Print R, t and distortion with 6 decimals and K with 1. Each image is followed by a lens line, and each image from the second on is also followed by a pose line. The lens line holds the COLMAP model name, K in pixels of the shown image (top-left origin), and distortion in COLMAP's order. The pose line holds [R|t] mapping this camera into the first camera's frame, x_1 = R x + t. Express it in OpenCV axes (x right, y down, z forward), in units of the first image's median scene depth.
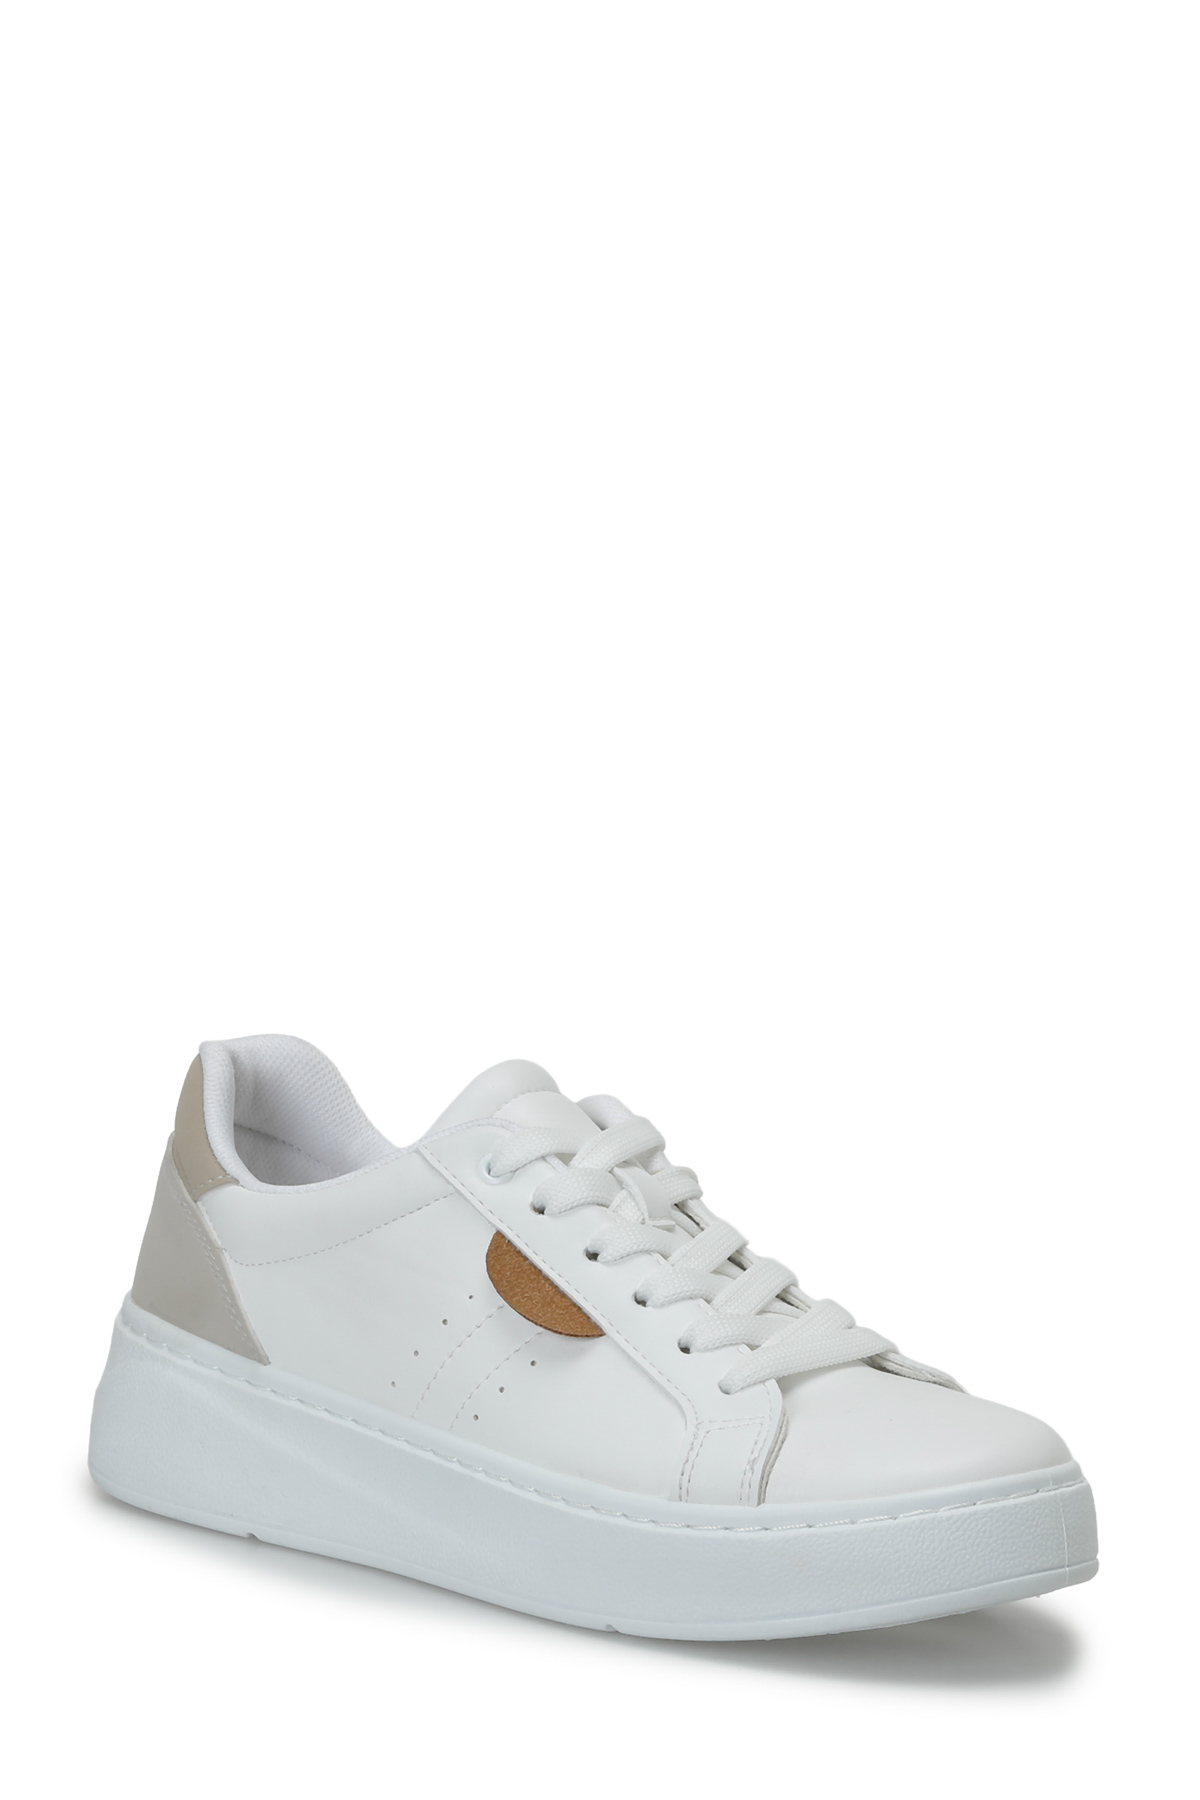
lens RADIAL K [[5841.5, 0, 600.0], [0, 5841.5, 900.0], [0, 0, 1]] dist [0.023446, -0.838037]
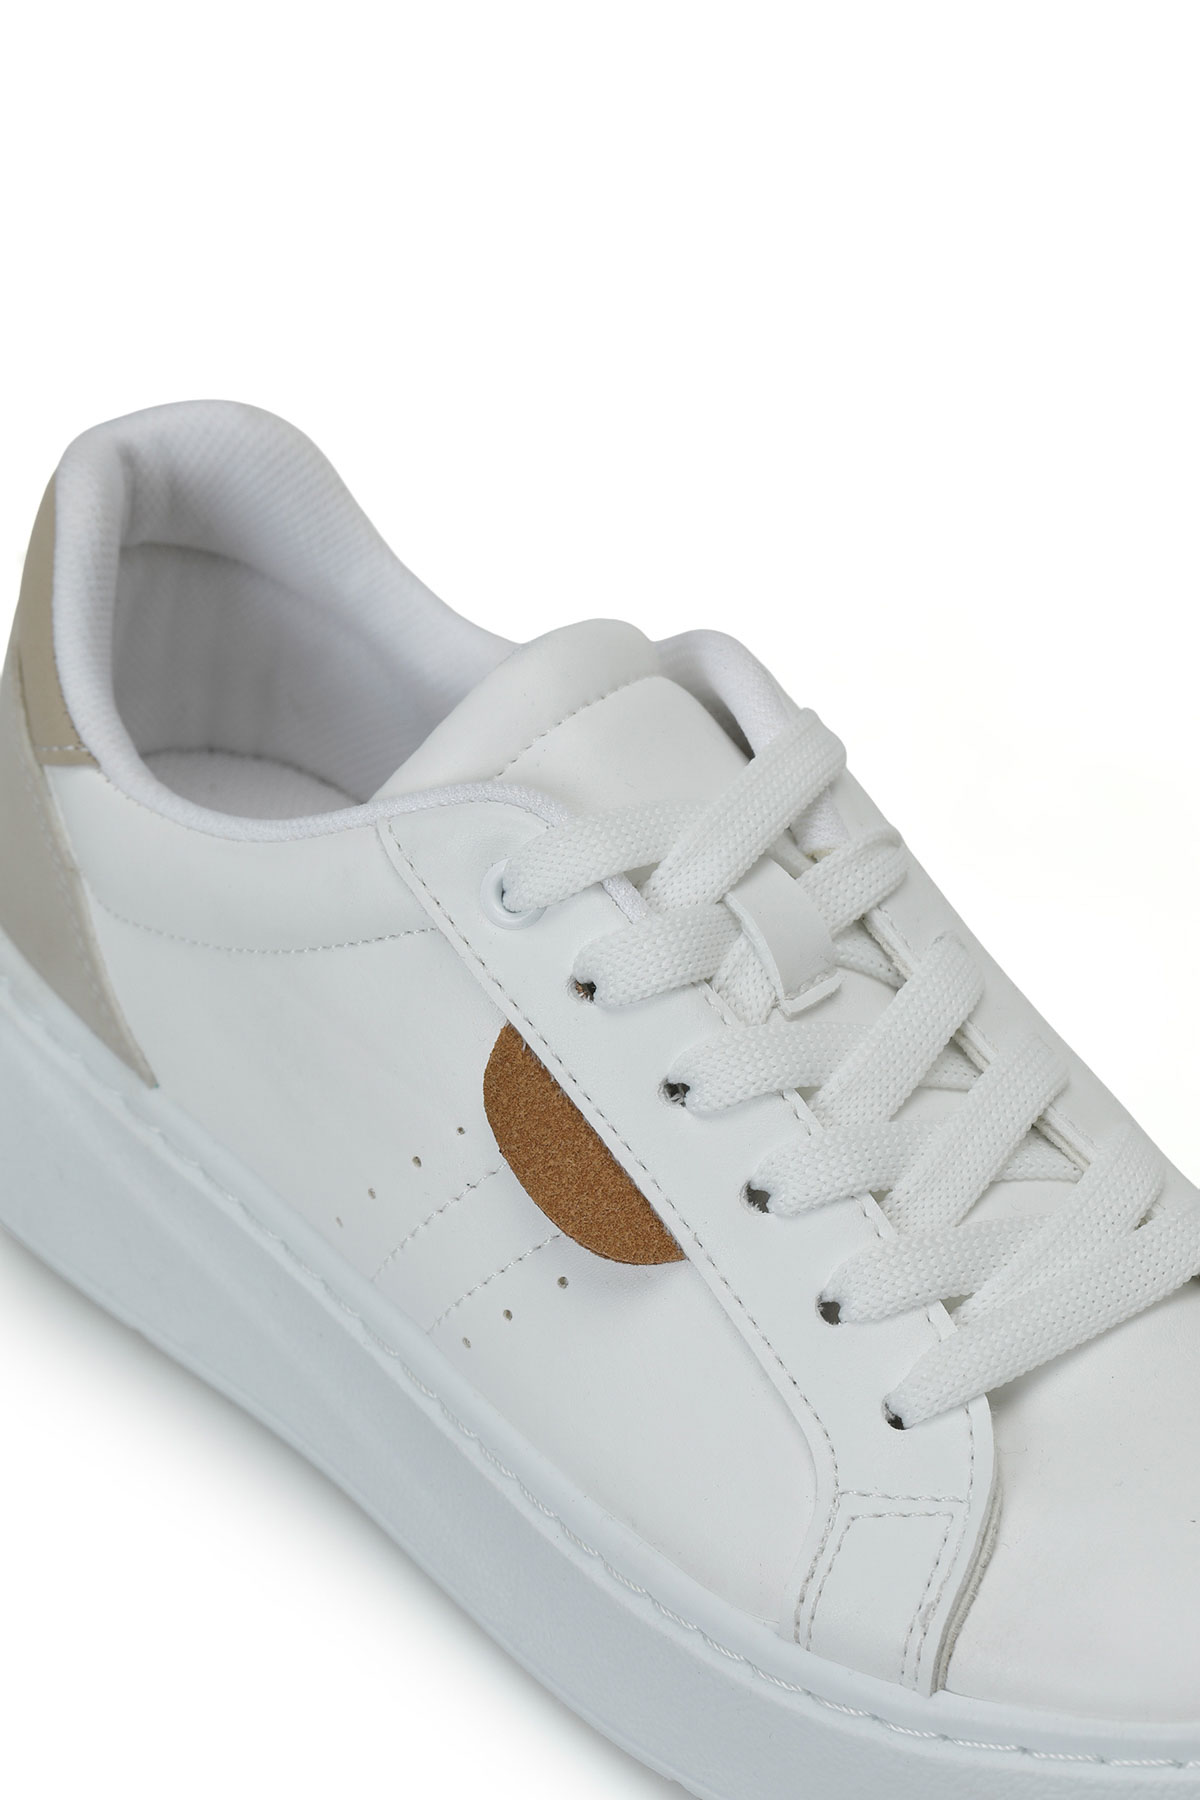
lens RADIAL K [[5841.5, 0, 600.0], [0, 5841.5, 900.0], [0, 0, 1]] dist [0.023446, -0.838037]
pose [[0.993644, 0.045973, -0.102750, 0.046852], [-0.002661, 0.922137, 0.386855, -0.166384], [0.112534, -0.384123, 0.916398, 0.510335]]
